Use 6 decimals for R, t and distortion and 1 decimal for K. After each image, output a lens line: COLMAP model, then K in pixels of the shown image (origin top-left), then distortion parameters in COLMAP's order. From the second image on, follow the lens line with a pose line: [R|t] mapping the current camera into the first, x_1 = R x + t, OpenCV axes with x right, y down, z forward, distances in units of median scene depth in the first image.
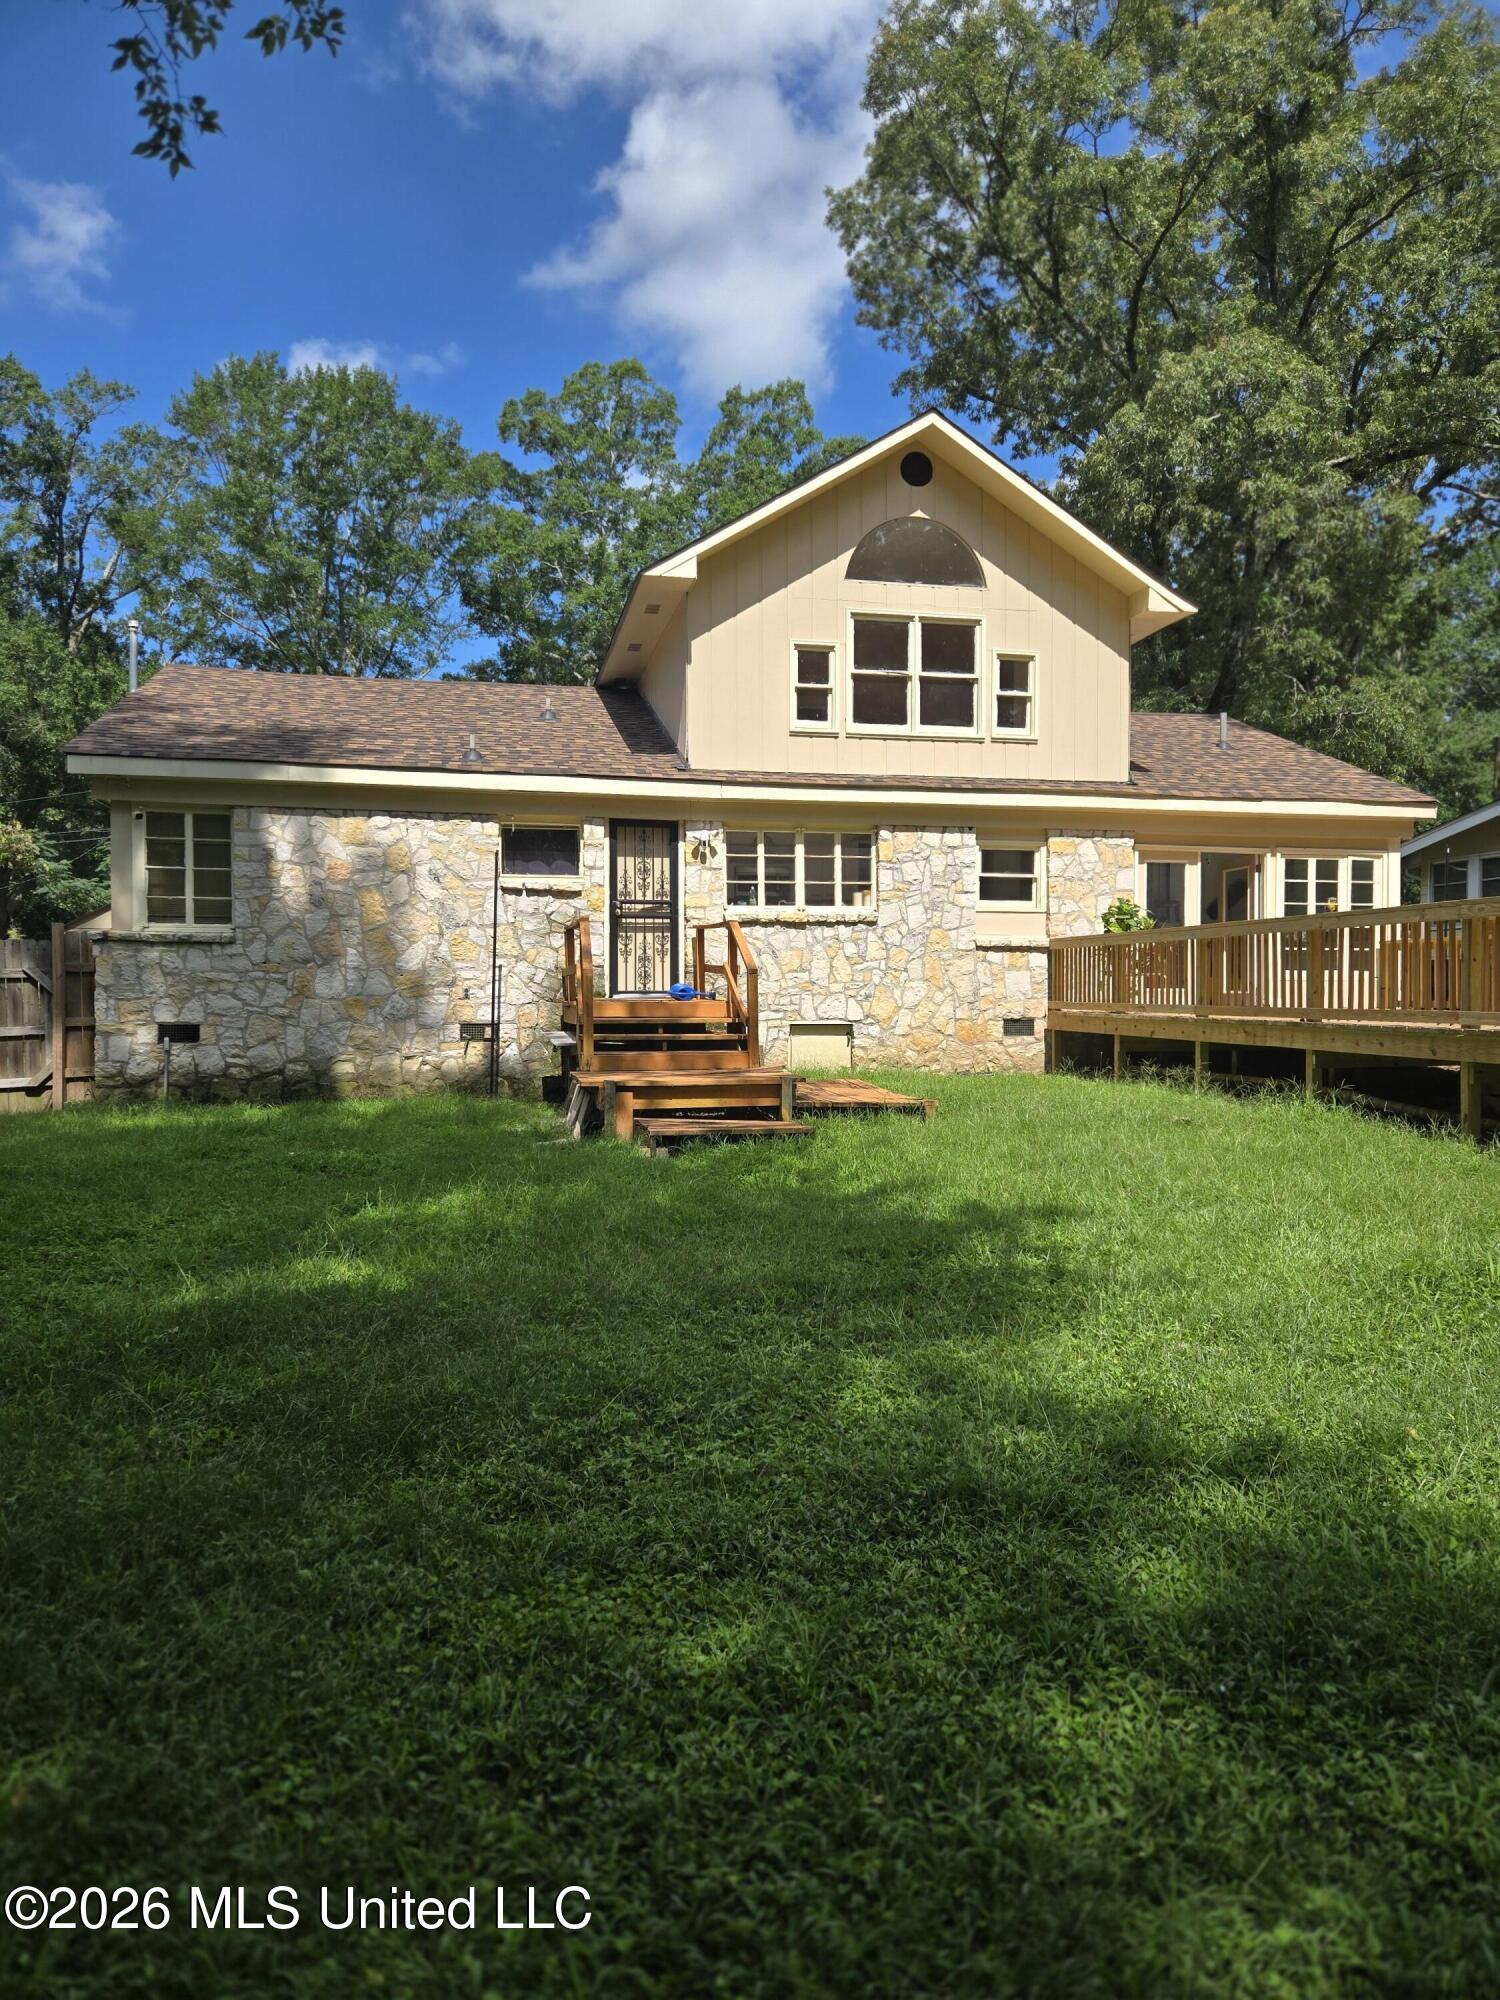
lens RADIAL K [[1344.6, 0, 765.8], [0, 1344.6, 1011.4], [0, 0, 1]] dist [0.062125, -0.047962]
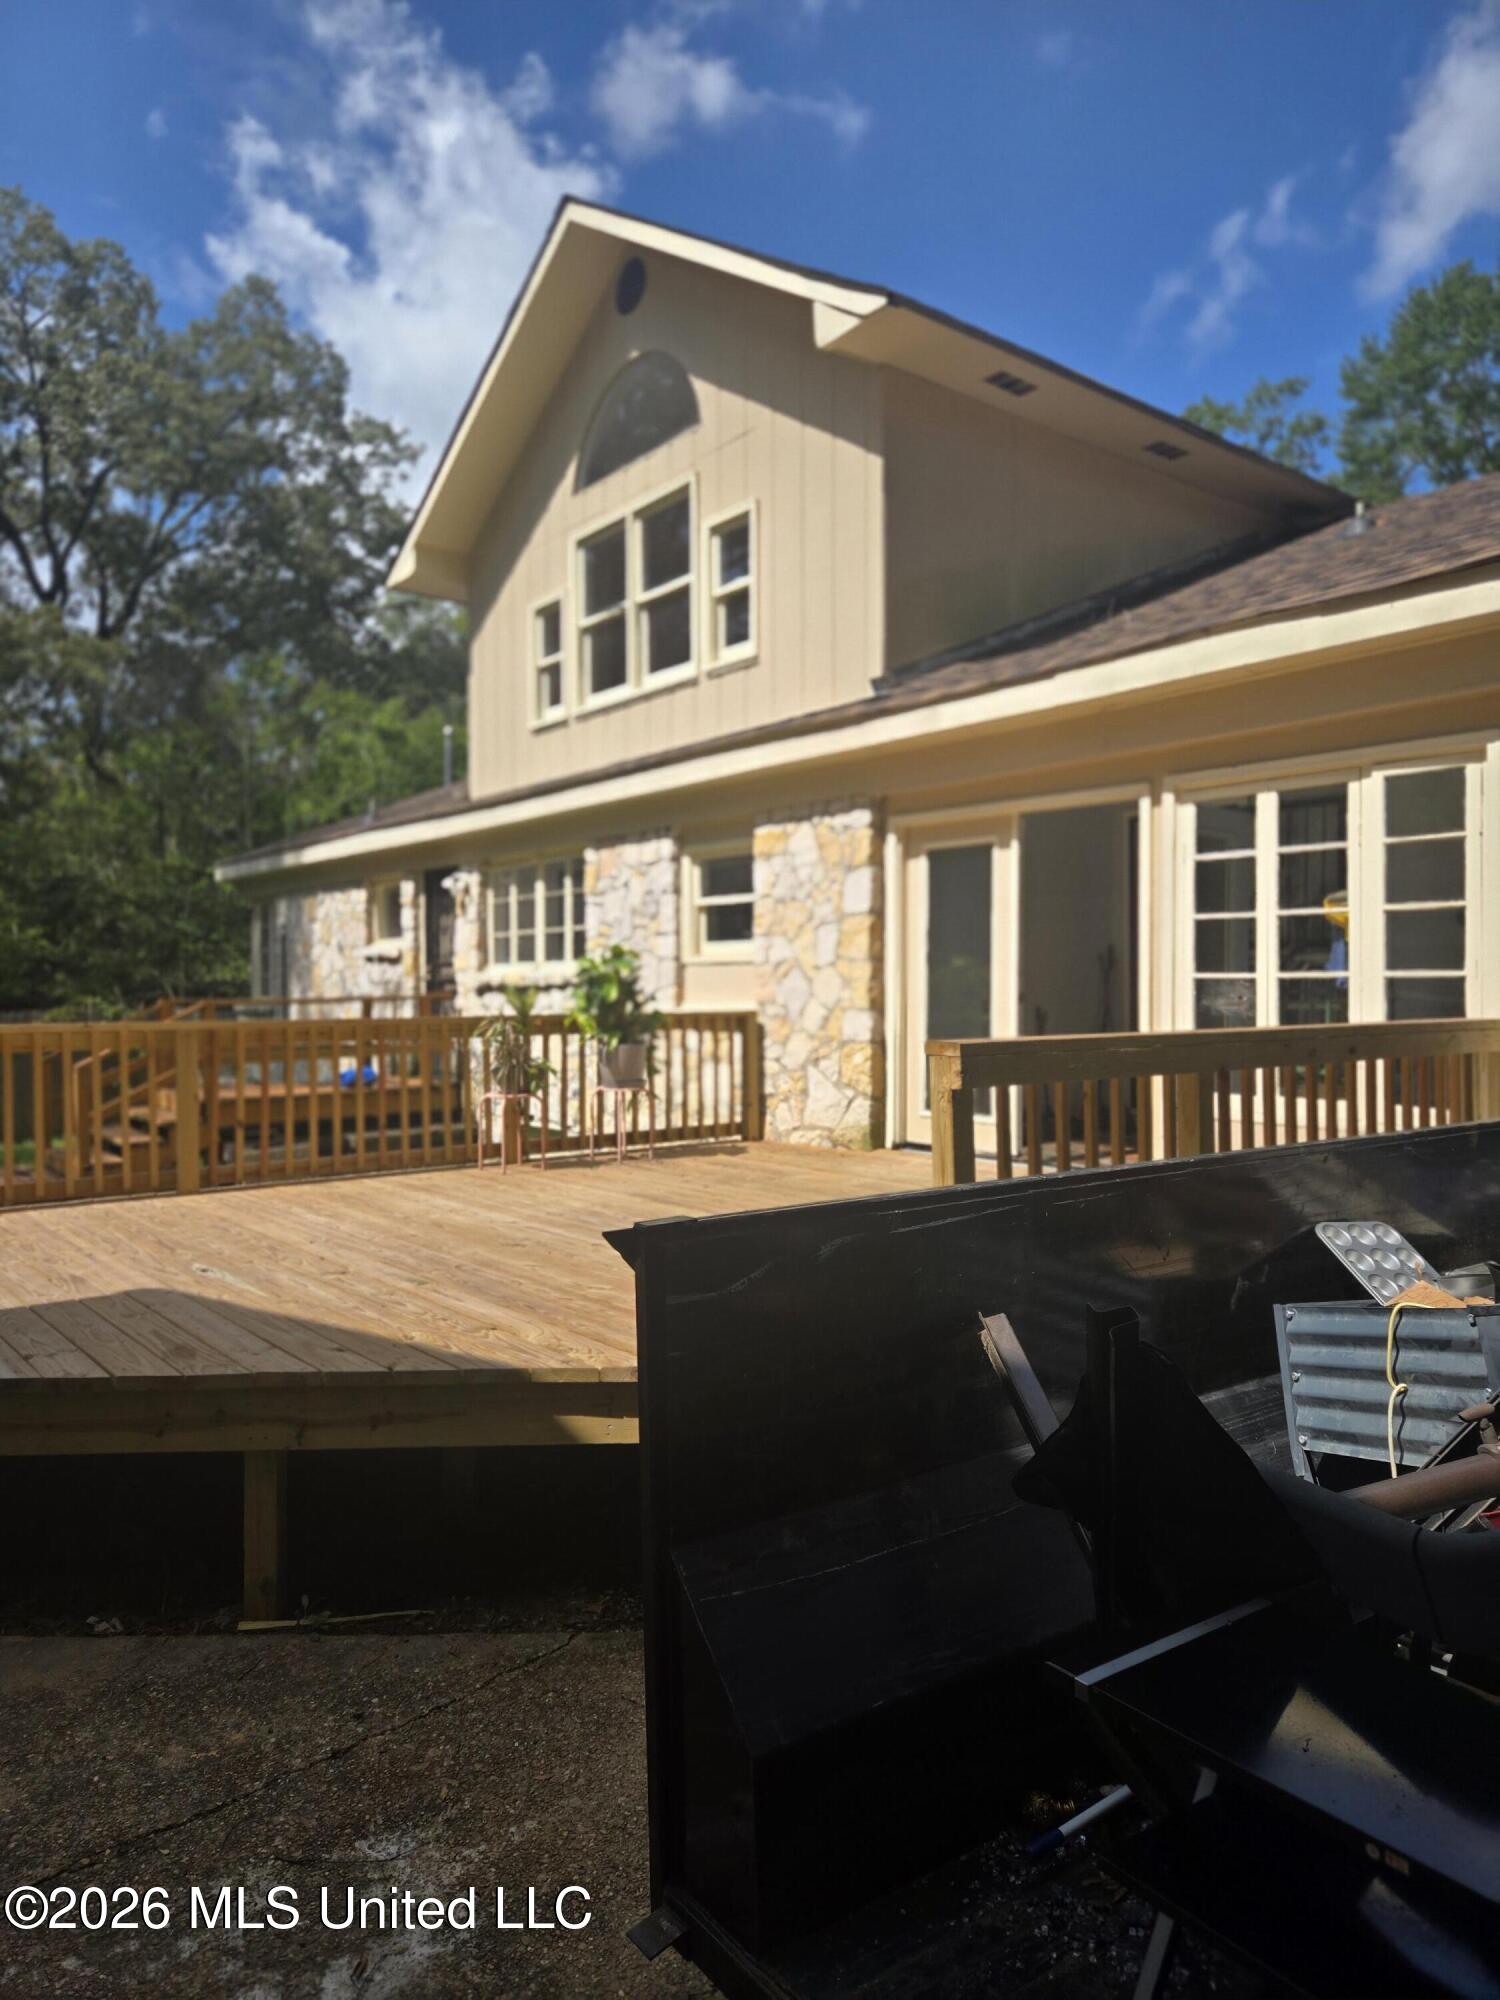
lens RADIAL K [[1344.6, 0, 747.6], [0, 1344.6, 995.2], [0, 0, 1]] dist [0.062125, -0.047962]
pose [[0.434984, 0.002598, -0.900434, 0.729827], [-0.008058, 0.999967, -0.001008, -0.060928], [0.900402, 0.007694, 0.434991, 0.777996]]
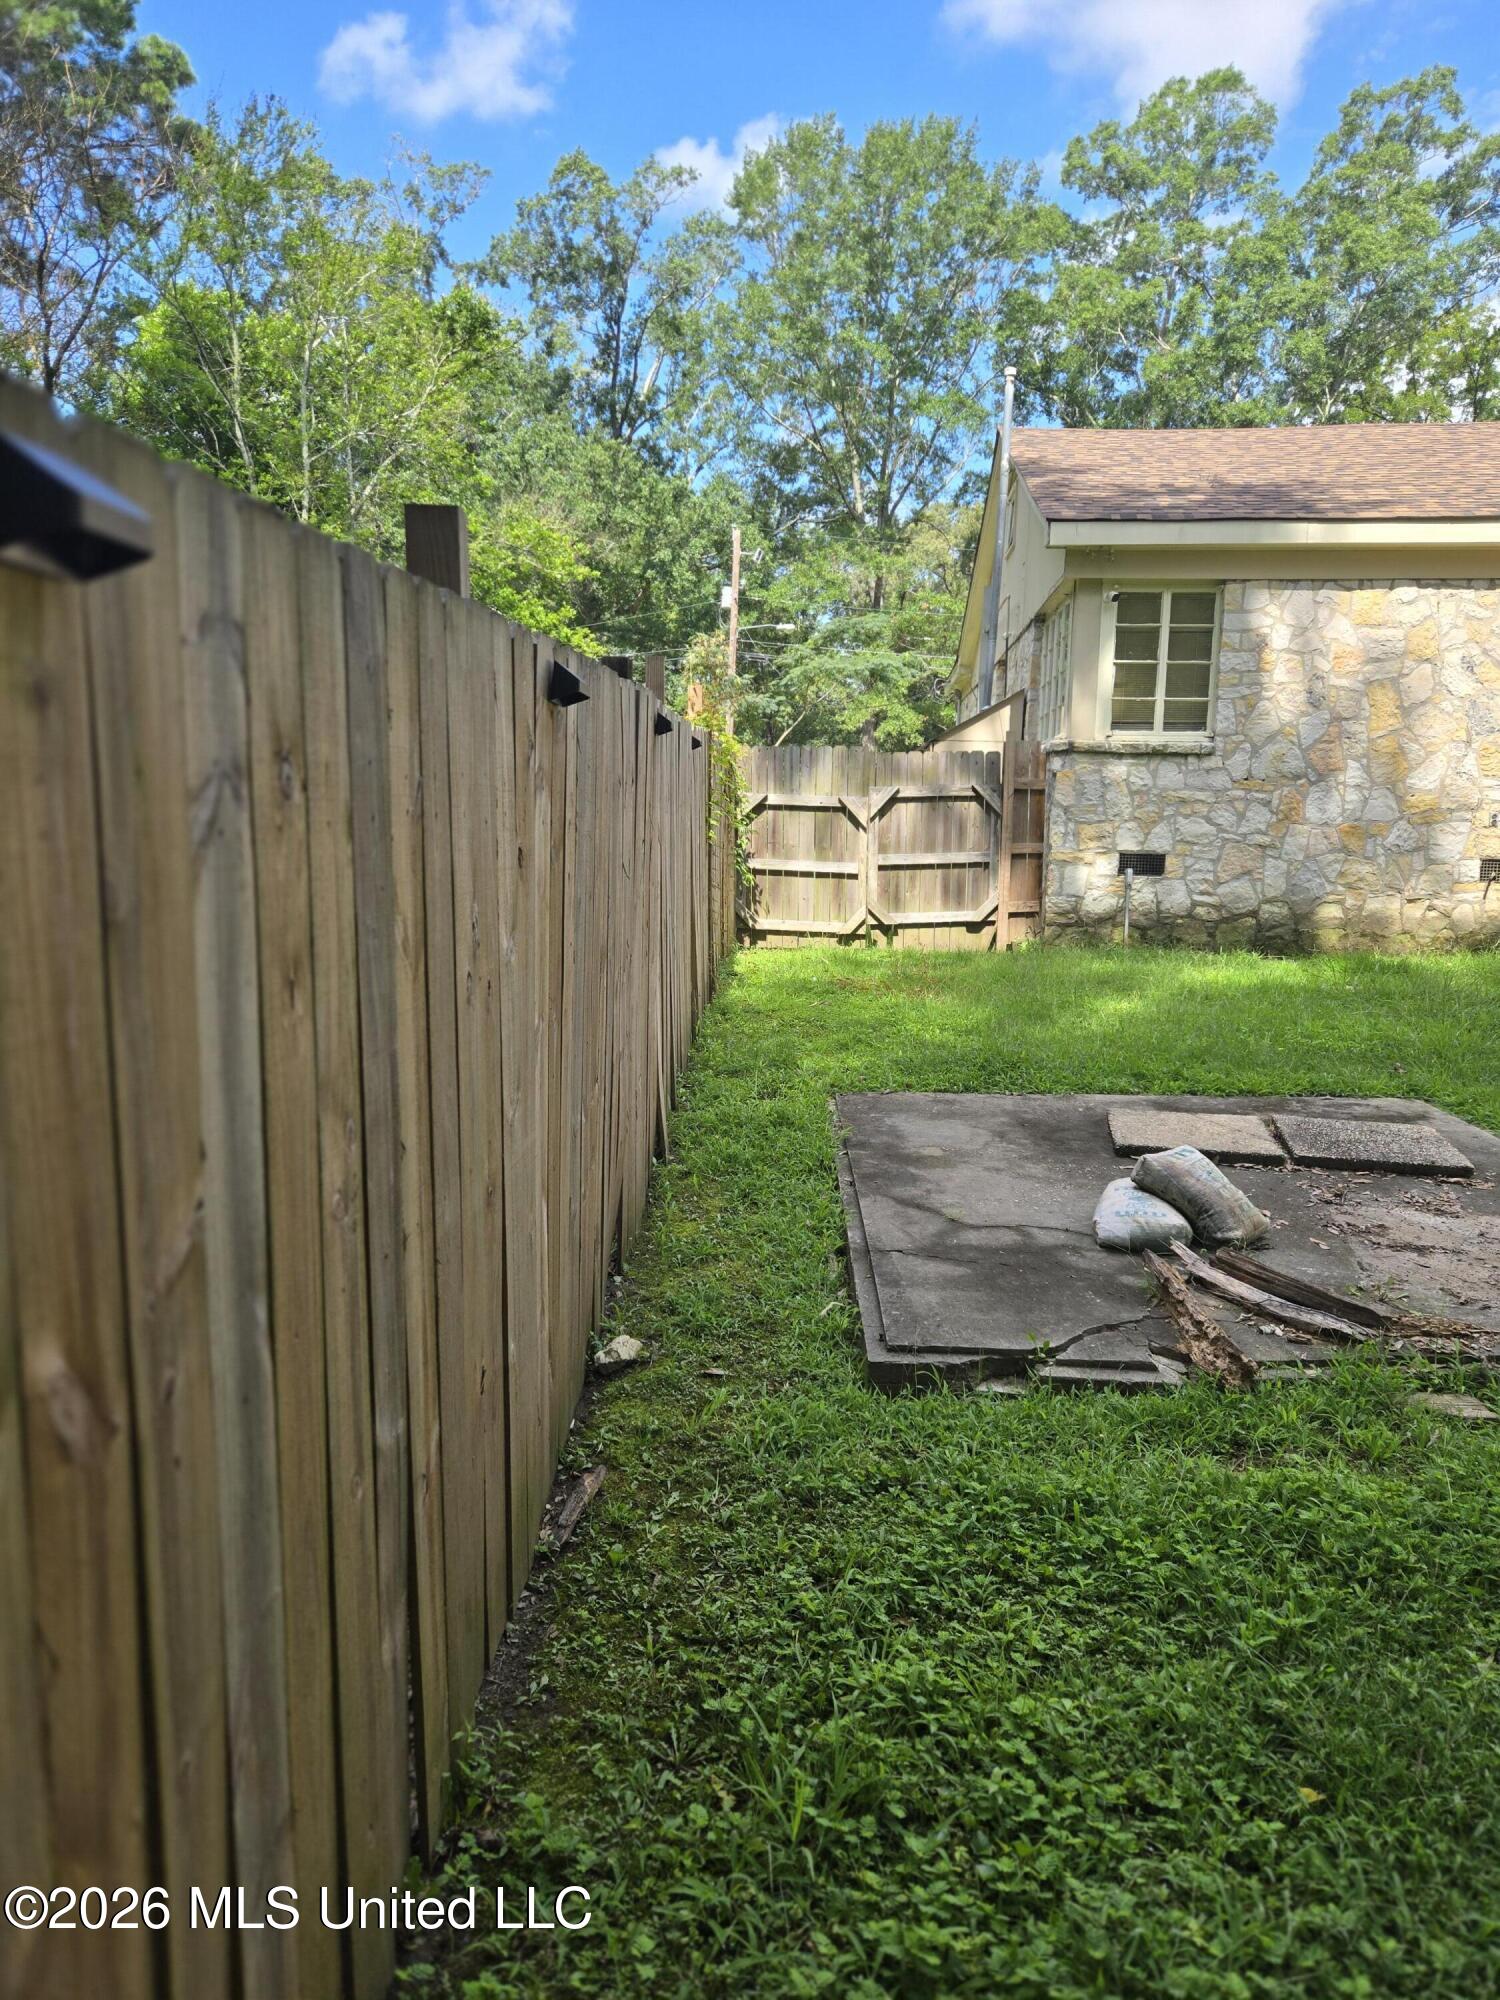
lens RADIAL K [[1344.6, 0, 773.6], [0, 1344.6, 1022.5], [0, 0, 1]] dist [0.062125, -0.047962]
pose [[0.959515, 0.057342, -0.275760, -0.370042], [-0.019916, 0.990419, 0.136652, 0.002937], [0.280953, -0.125627, 0.951464, 0.113162]]
